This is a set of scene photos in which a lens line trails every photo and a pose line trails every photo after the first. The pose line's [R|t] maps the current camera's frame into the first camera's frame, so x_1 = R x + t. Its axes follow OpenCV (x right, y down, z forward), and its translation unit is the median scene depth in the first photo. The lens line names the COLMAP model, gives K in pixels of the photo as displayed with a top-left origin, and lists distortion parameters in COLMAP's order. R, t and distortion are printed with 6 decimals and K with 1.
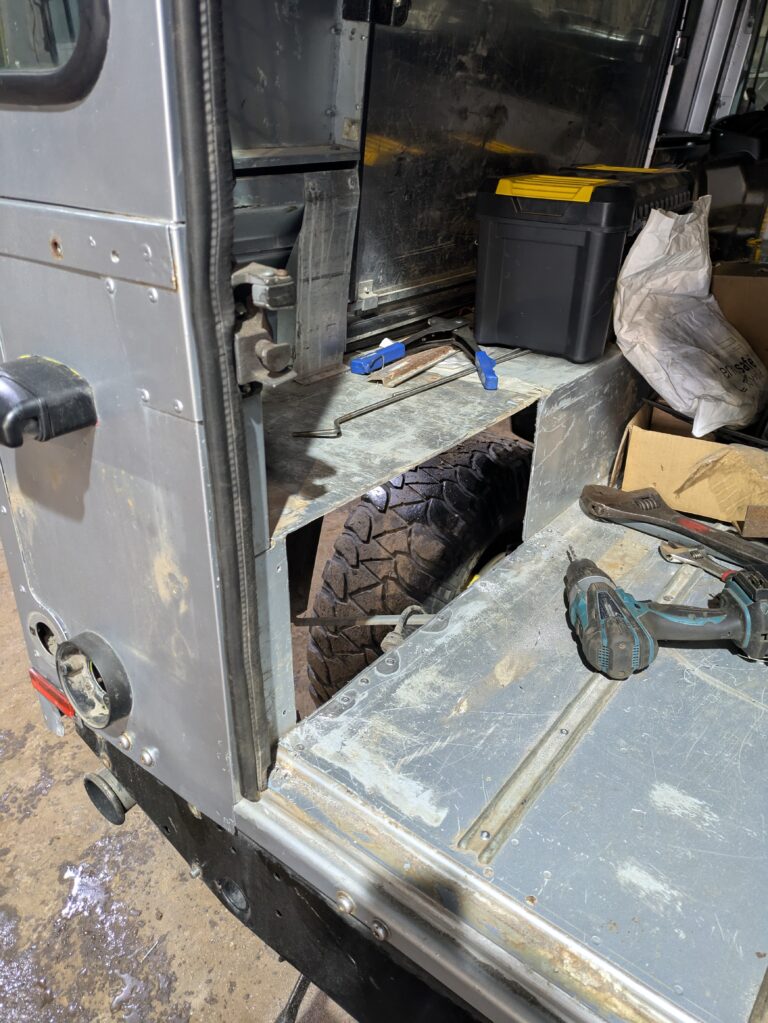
lens RADIAL K [[762.1, 0, 387.9], [0, 762.1, 520.5], [0, 0, 1]] dist [0.045389, -0.038342]
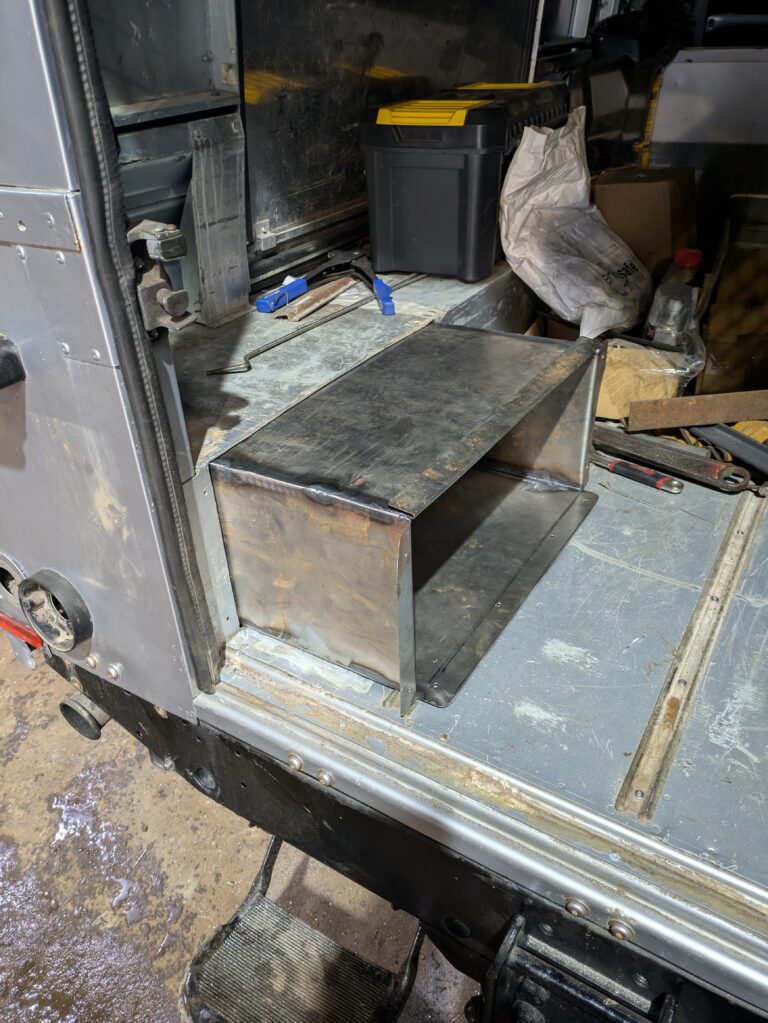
lens RADIAL K [[762.1, 0, 368.1], [0, 762.1, 532.4], [0, 0, 1]] dist [0.045389, -0.038342]
pose [[0.993494, -0.106380, 0.040648, 0.036015], [0.102015, 0.989992, 0.097516, 0.028167], [-0.050615, -0.092735, 0.994404, -0.122090]]
